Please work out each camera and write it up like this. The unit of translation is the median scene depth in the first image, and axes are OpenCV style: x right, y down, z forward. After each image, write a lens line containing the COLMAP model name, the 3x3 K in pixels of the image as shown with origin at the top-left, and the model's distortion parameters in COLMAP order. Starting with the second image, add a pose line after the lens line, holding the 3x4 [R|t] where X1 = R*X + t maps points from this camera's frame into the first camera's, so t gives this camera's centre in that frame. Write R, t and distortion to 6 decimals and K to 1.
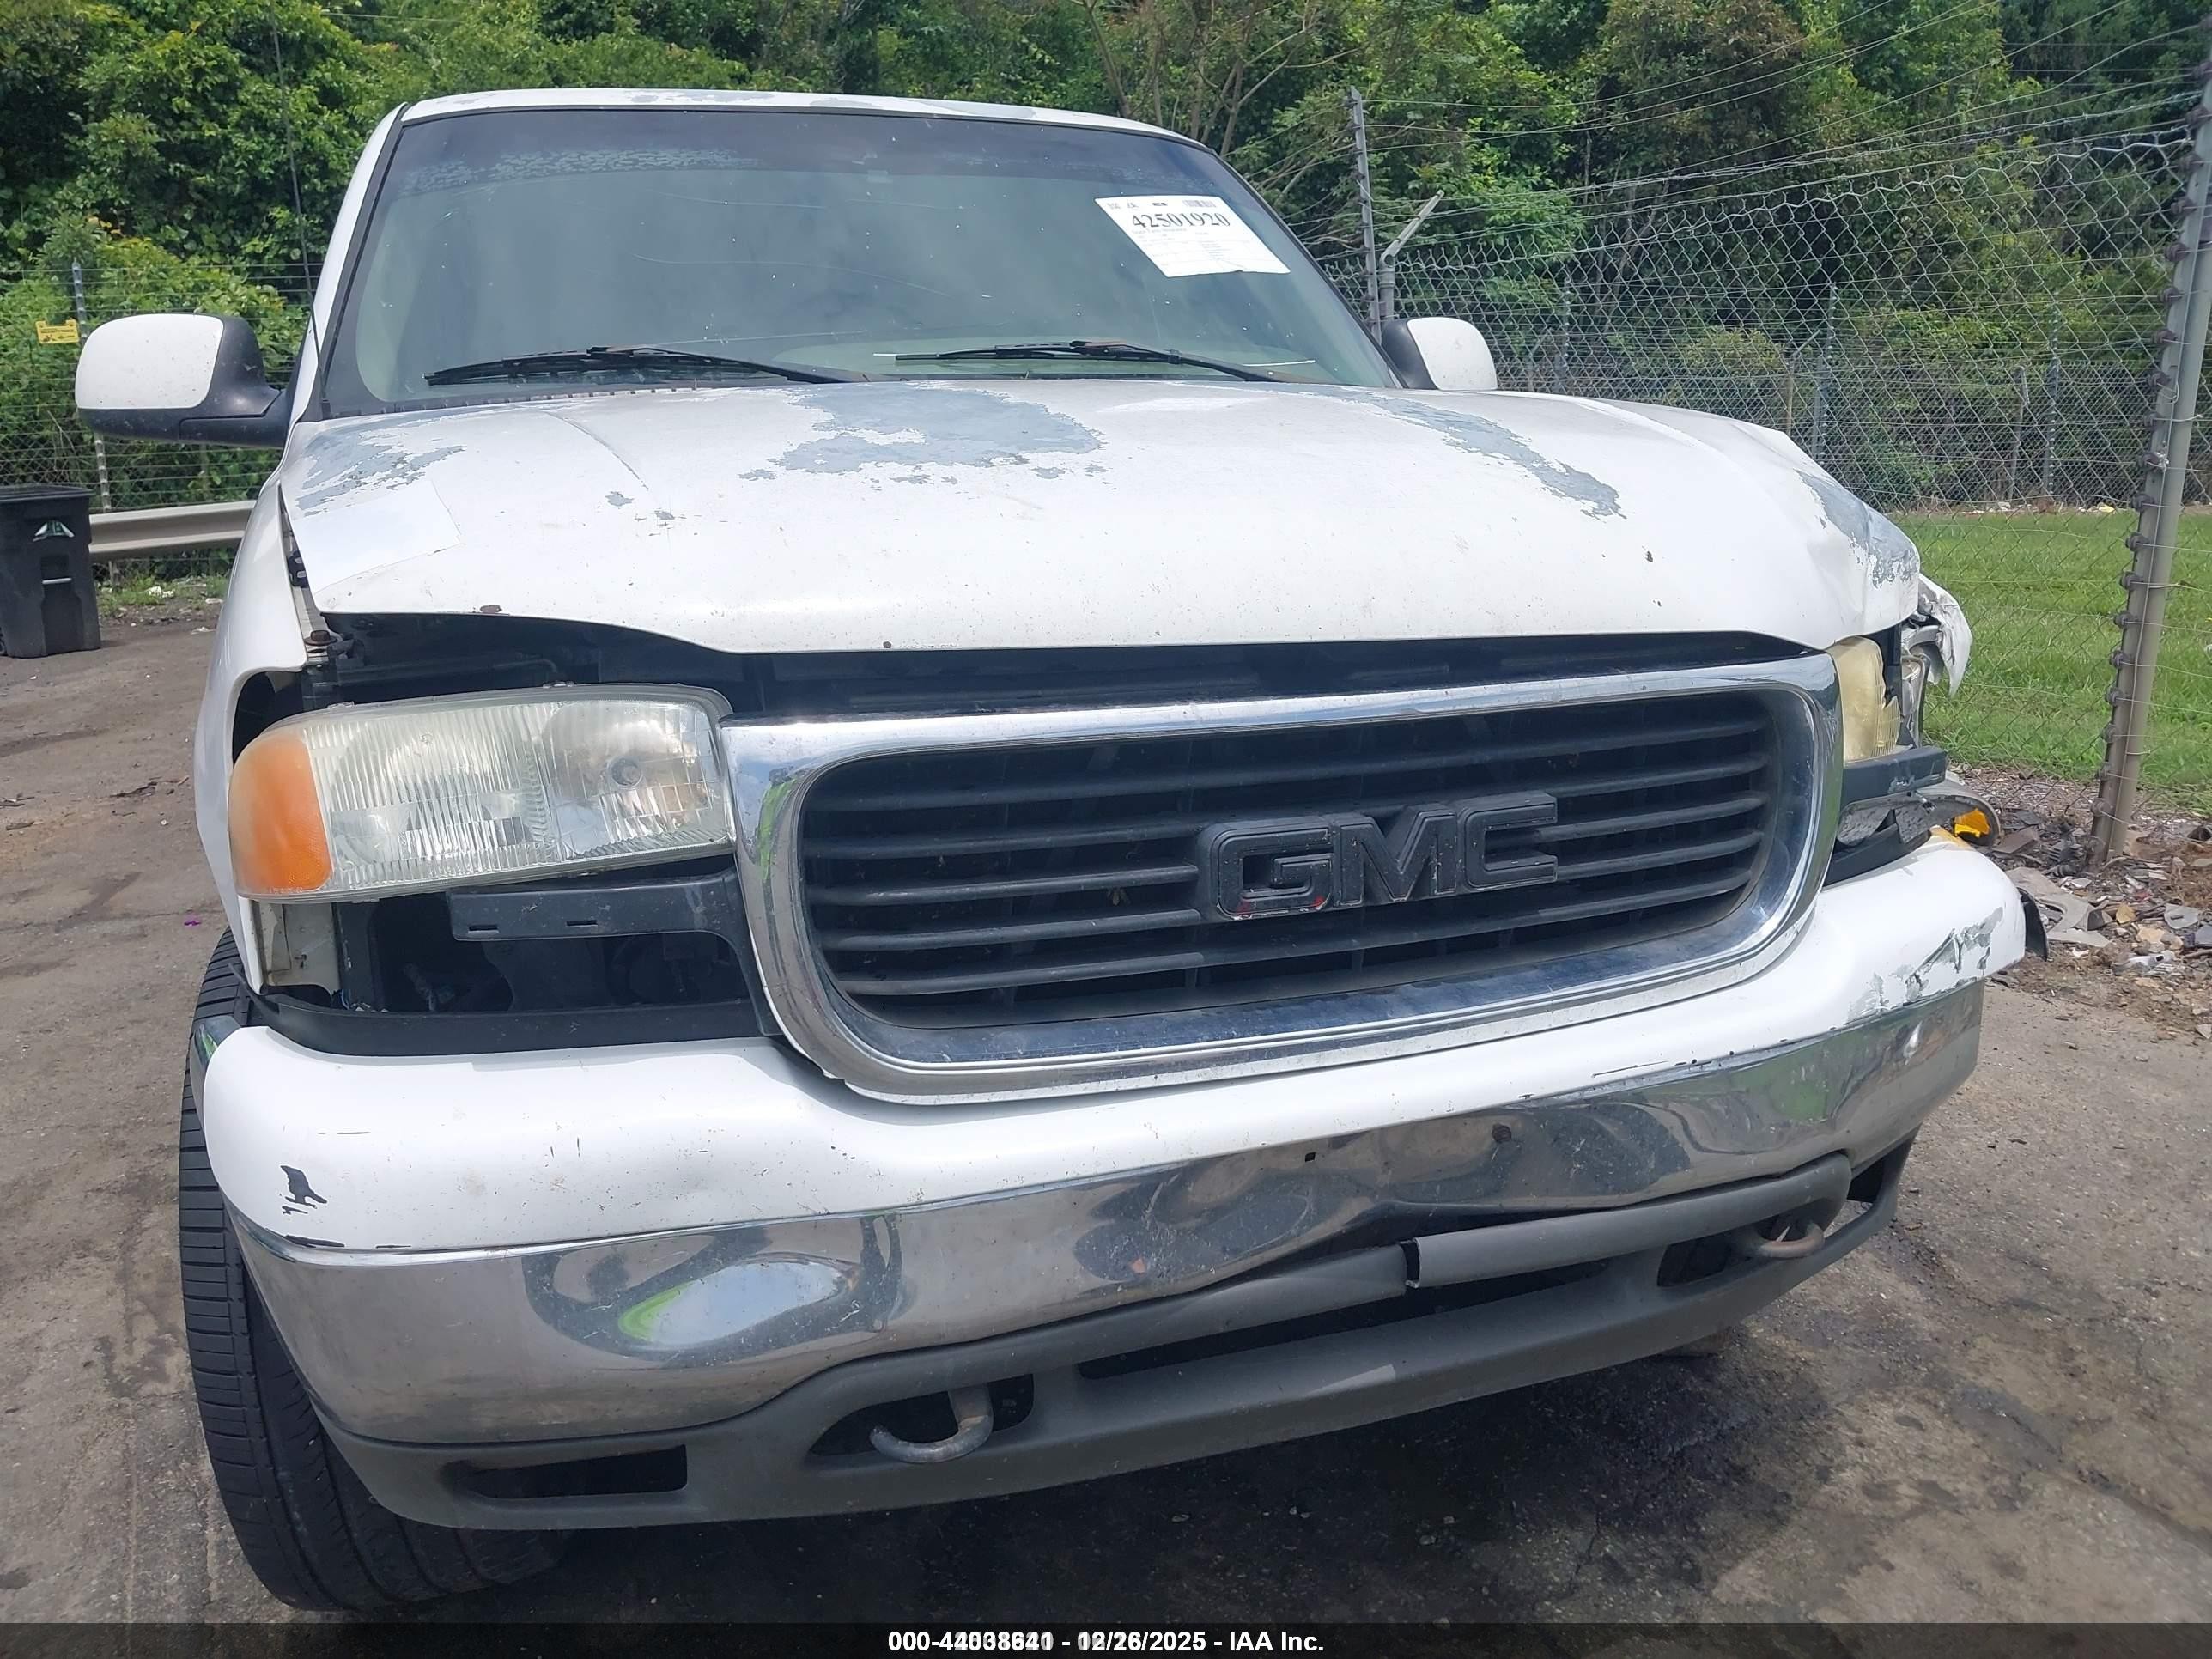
lens RADIAL K [[1776.2, 0, 1095.9], [0, 1776.2, 824.7], [0, 0, 1]] dist [-0.003210, 0.004114]
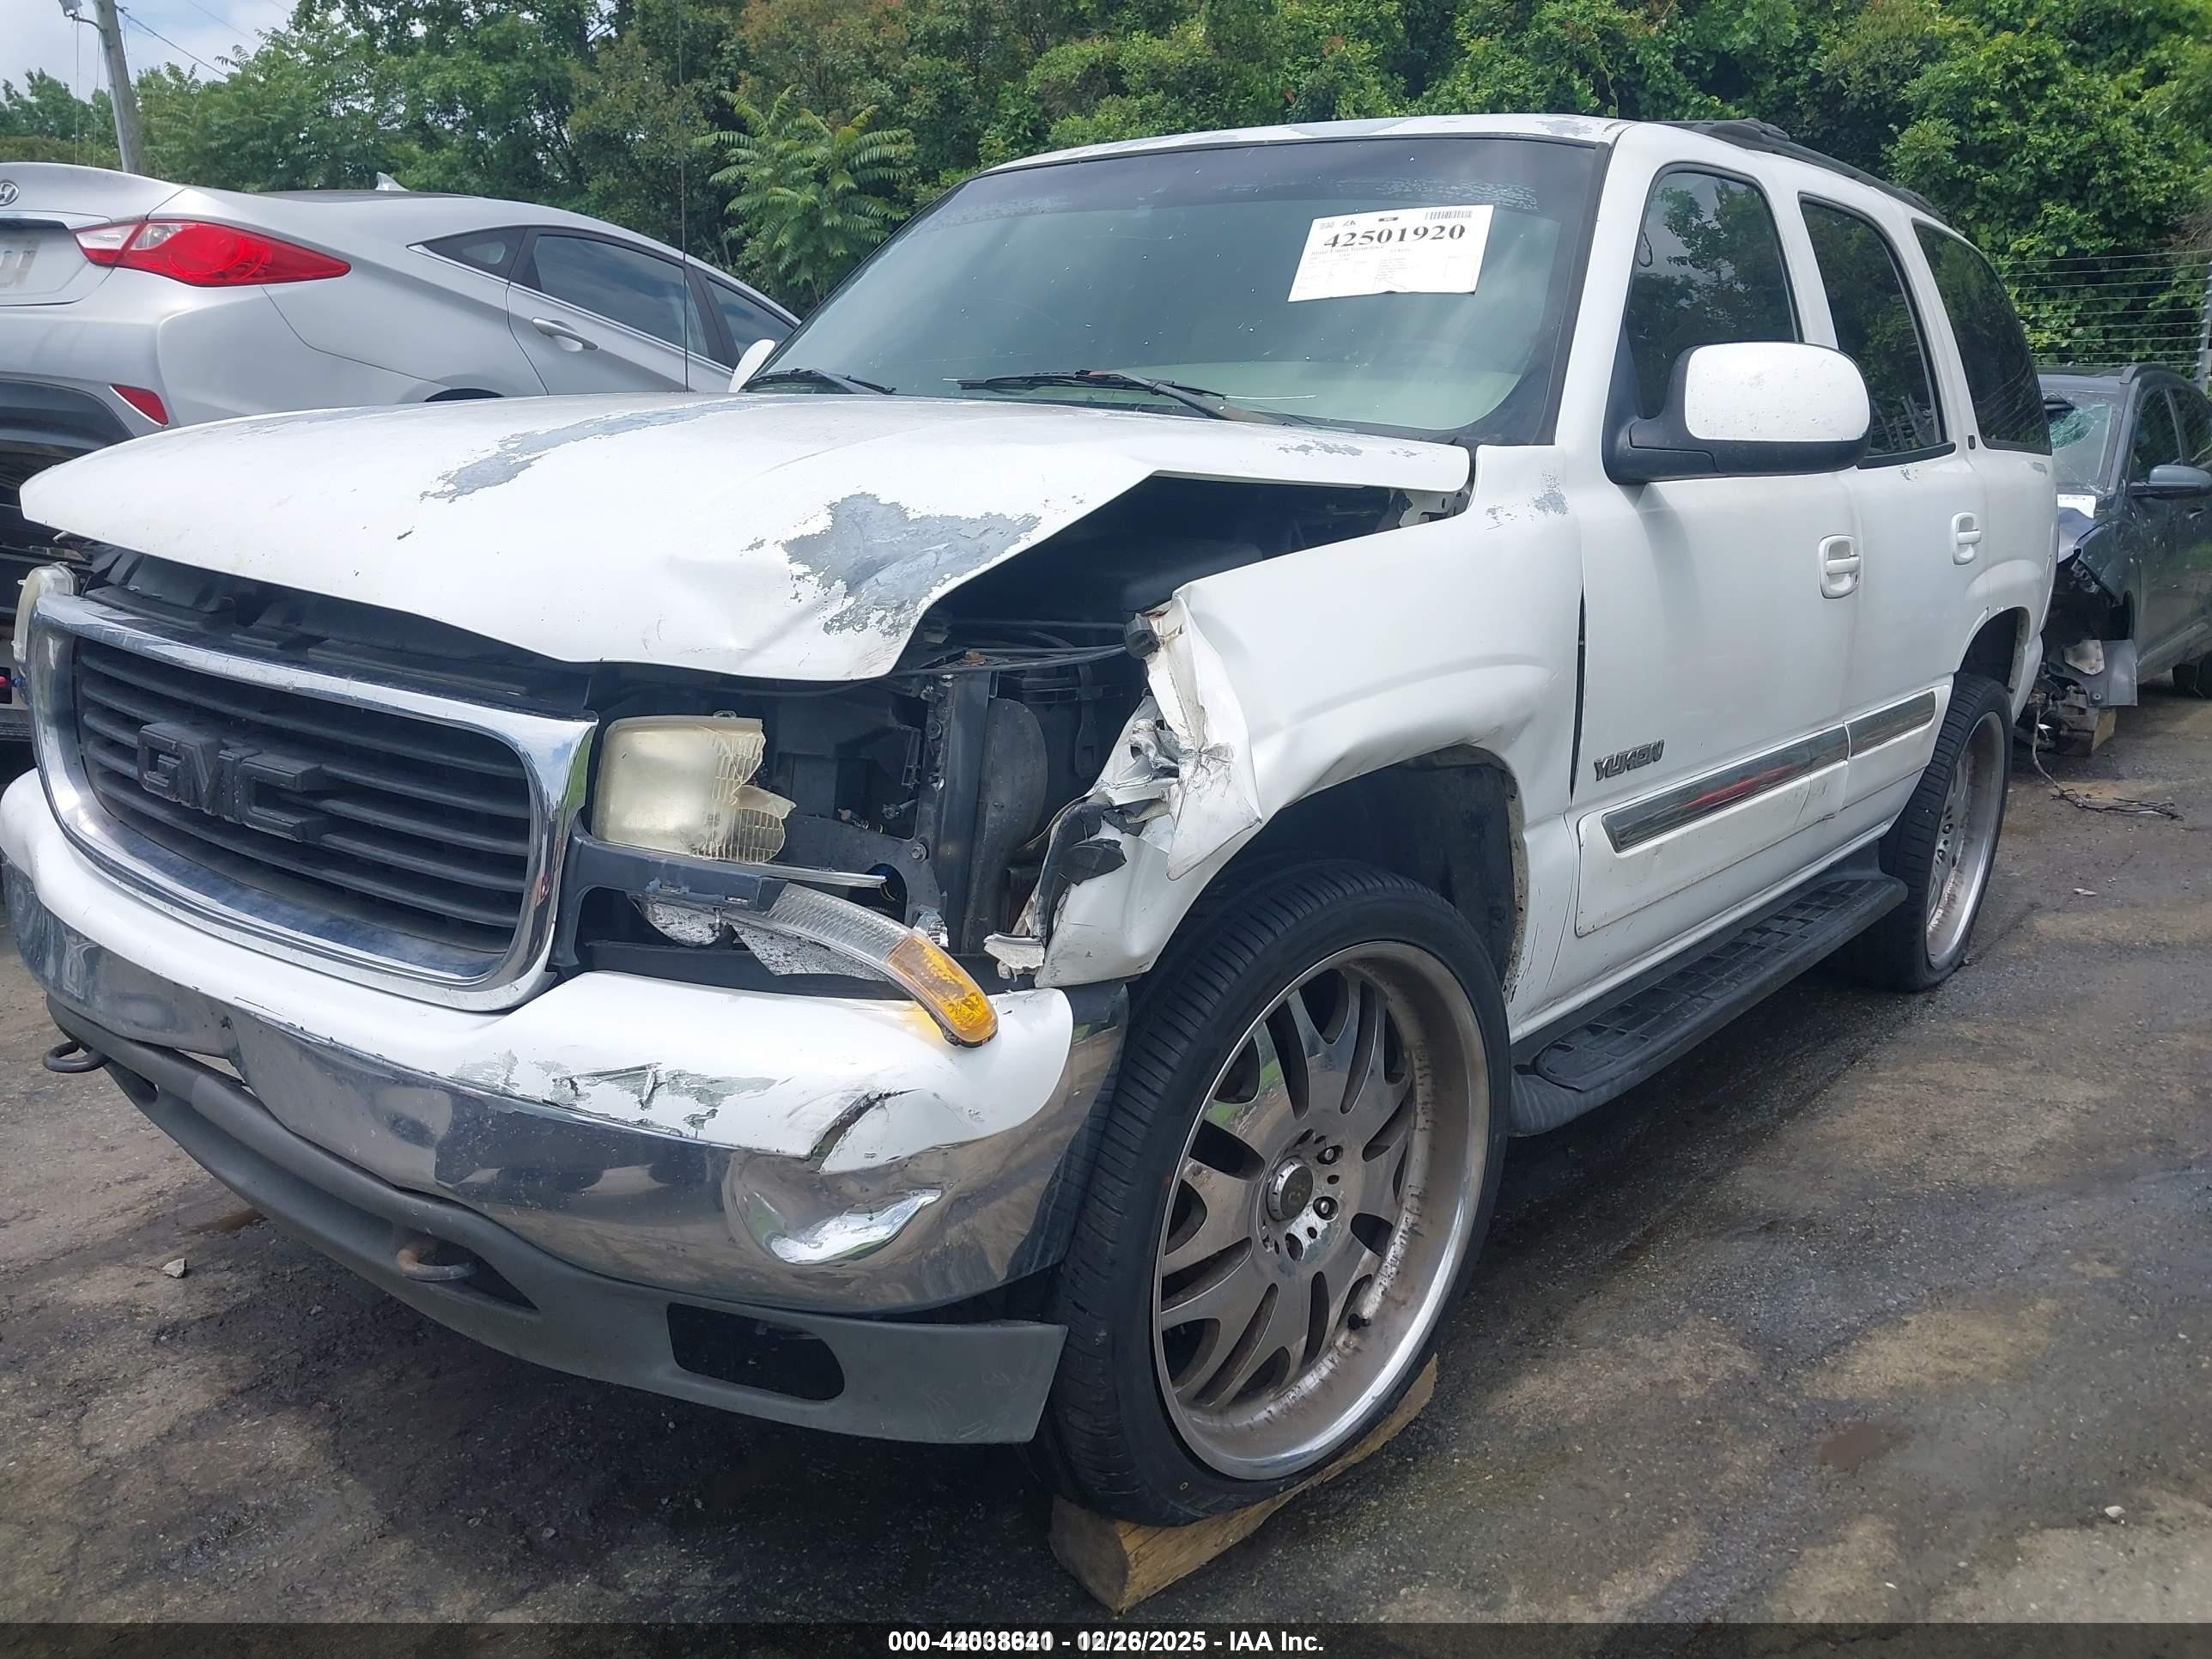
lens RADIAL K [[1750.5, 0, 1096.3], [0, 1750.5, 826.0], [0, 0, 1]] dist [0.033964, -0.042022]
pose [[0.510235, 0.235582, -0.827140, 0.980899], [-0.230395, 0.964041, 0.132451, -0.166483], [0.828600, 0.122988, 0.546165, 0.520966]]
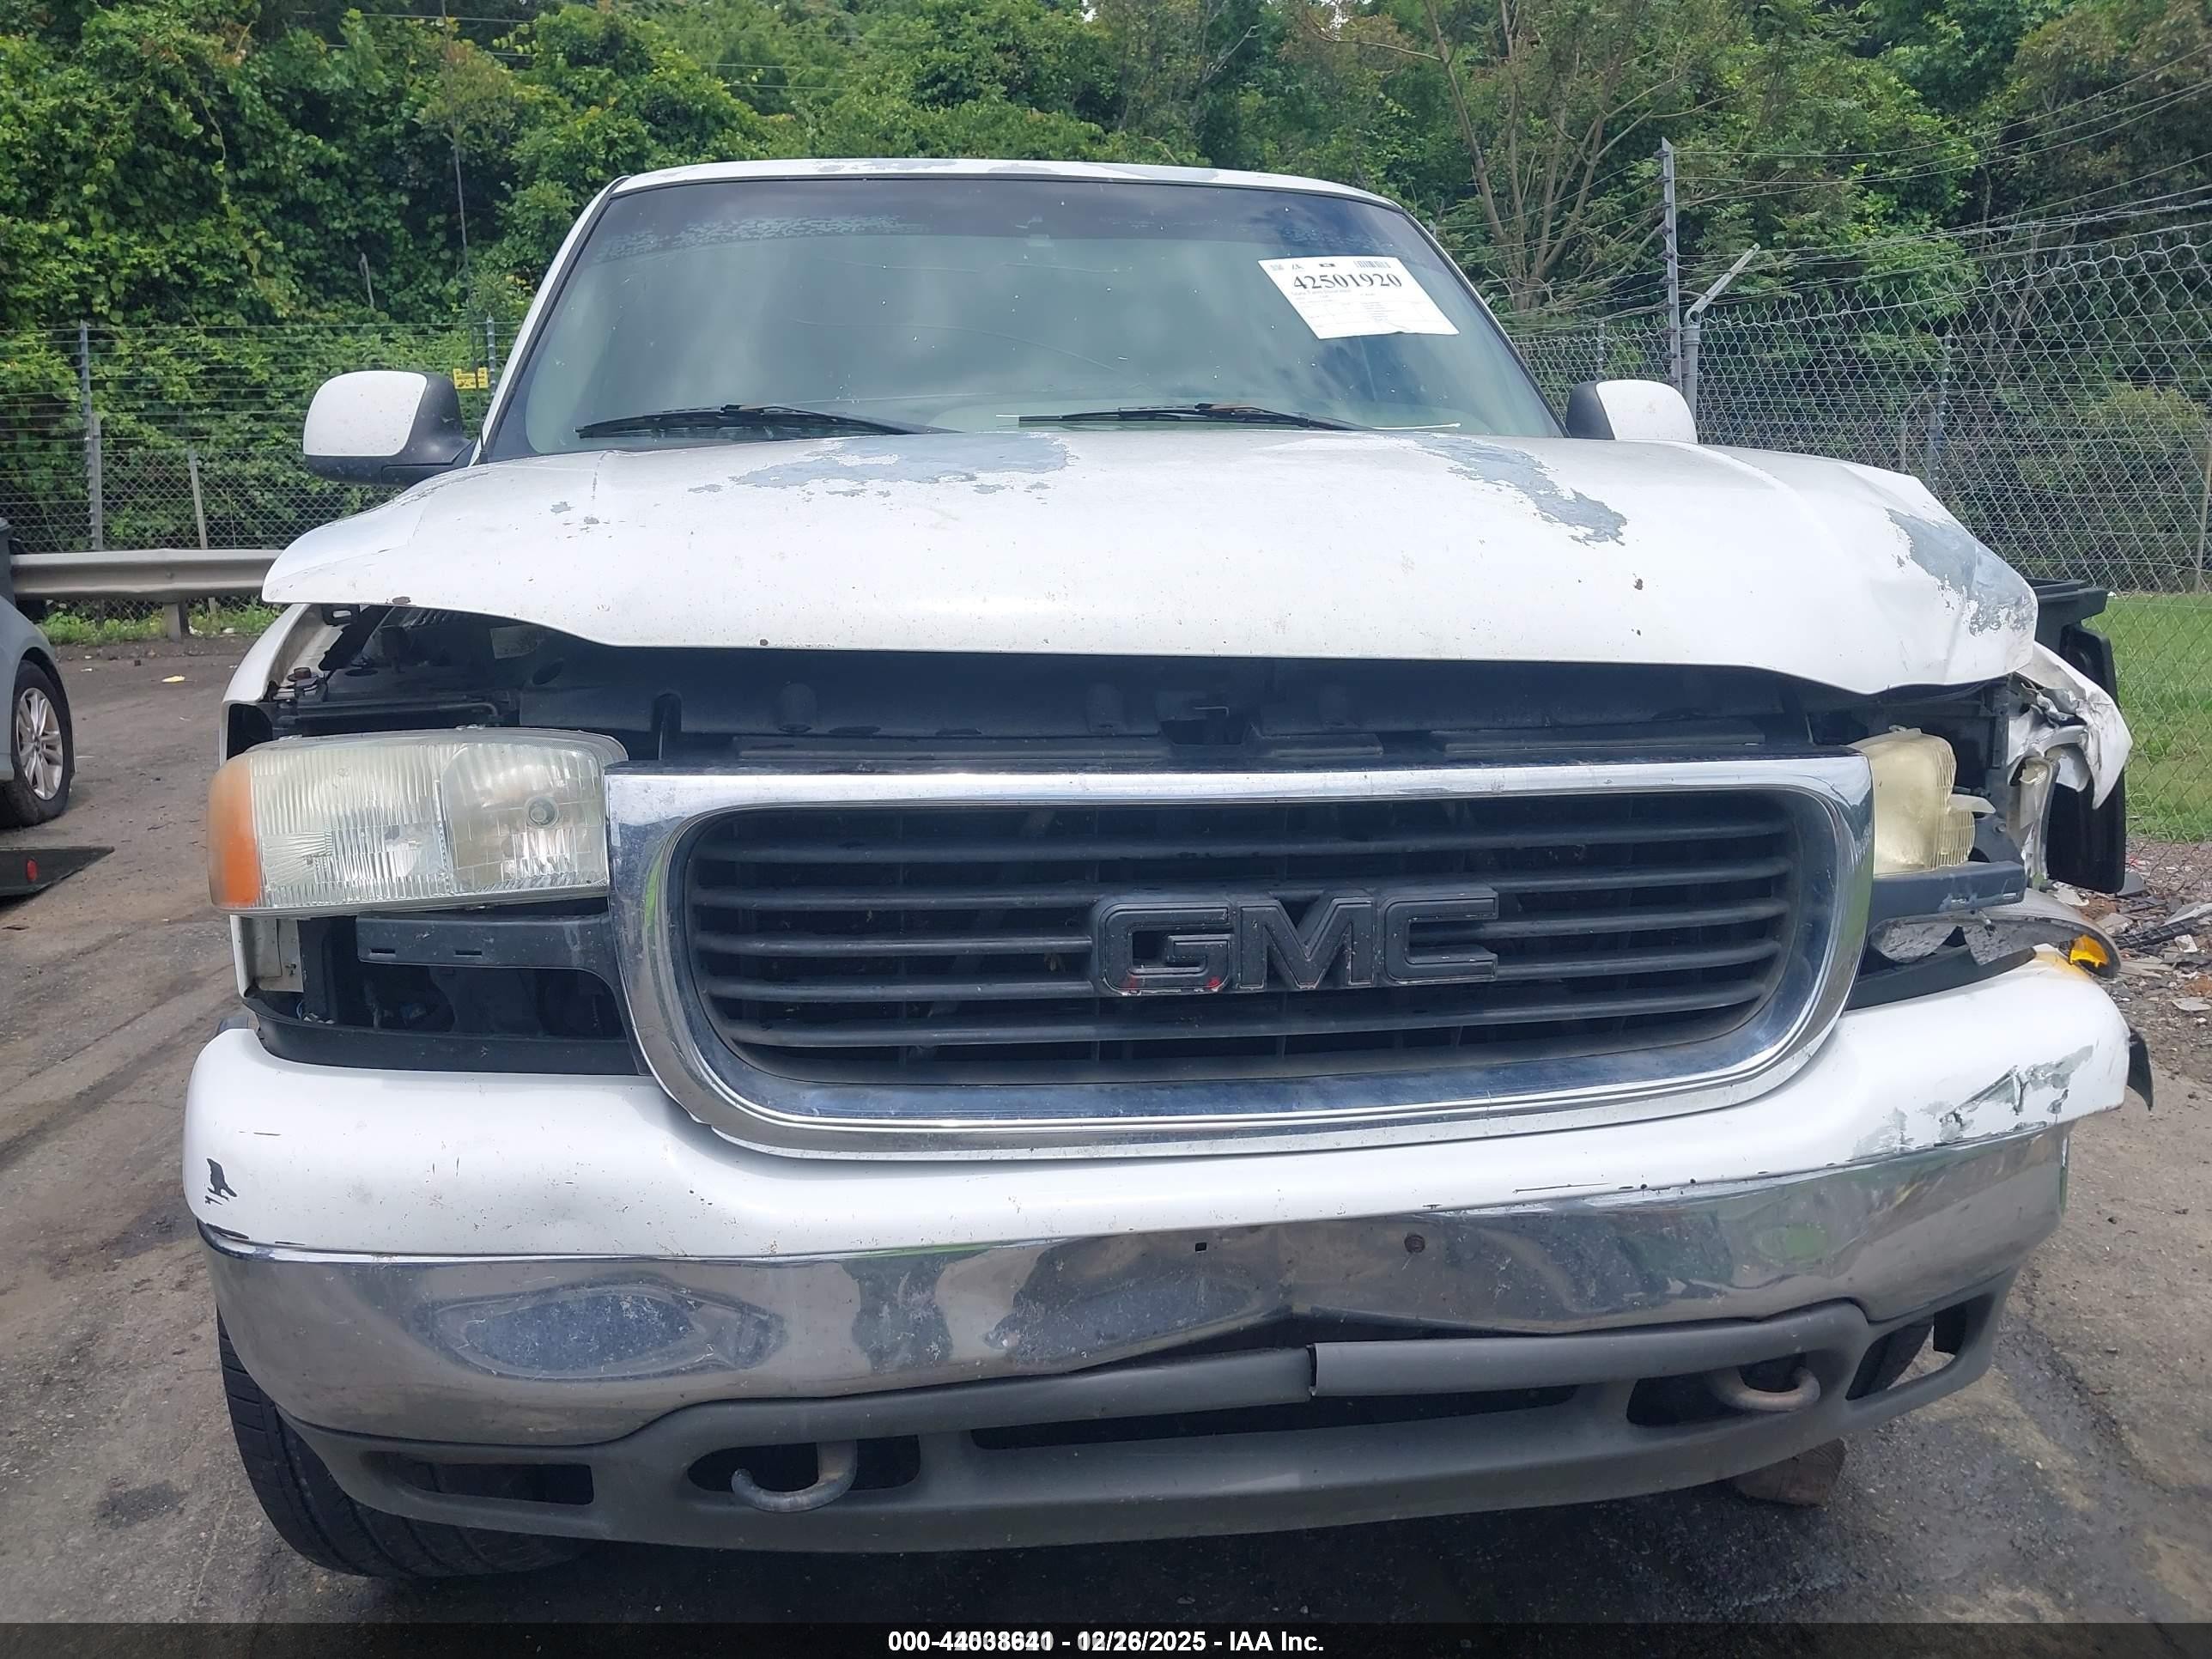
lens RADIAL K [[1750.5, 0, 1096.3], [0, 1750.5, 826.0], [0, 0, 1]] dist [0.033964, -0.042022]
pose [[0.978926, 0.057088, -0.196073, 0.161682], [-0.061749, 0.997934, -0.017732, -0.014513], [0.194656, 0.029466, 0.980429, 0.027372]]
